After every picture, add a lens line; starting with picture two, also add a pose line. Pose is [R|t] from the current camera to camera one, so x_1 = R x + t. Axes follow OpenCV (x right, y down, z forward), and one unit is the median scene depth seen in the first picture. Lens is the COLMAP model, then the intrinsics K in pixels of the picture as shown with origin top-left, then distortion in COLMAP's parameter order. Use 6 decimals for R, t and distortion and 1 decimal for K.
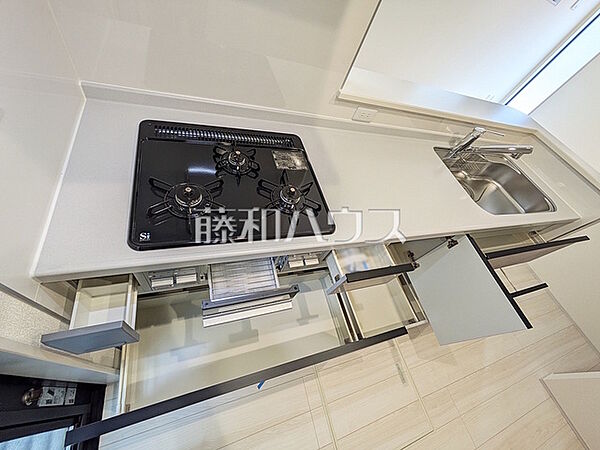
lens RADIAL K [[236.9, 0, 300.0], [0, 236.9, 225.0], [0, 0, 1]] dist [0.001585, 0.000148]
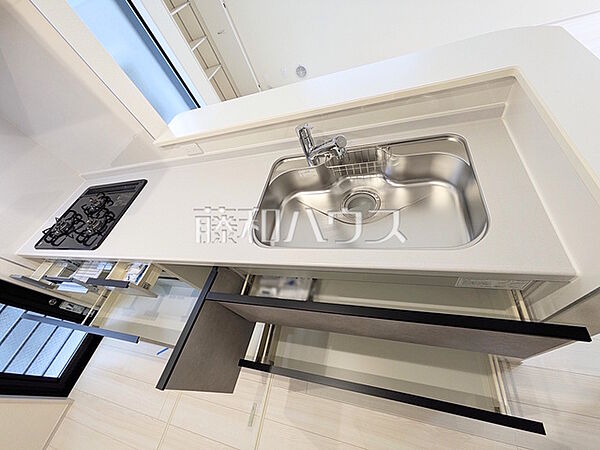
lens RADIAL K [[236.9, 0, 300.0], [0, 236.9, 225.0], [0, 0, 1]] dist [0.001585, 0.000148]
pose [[0.708822, 0.016814, -0.705187, 1.381864], [-0.038568, 0.999144, -0.014944, -0.098872], [0.704332, 0.037791, 0.708864, 0.547263]]
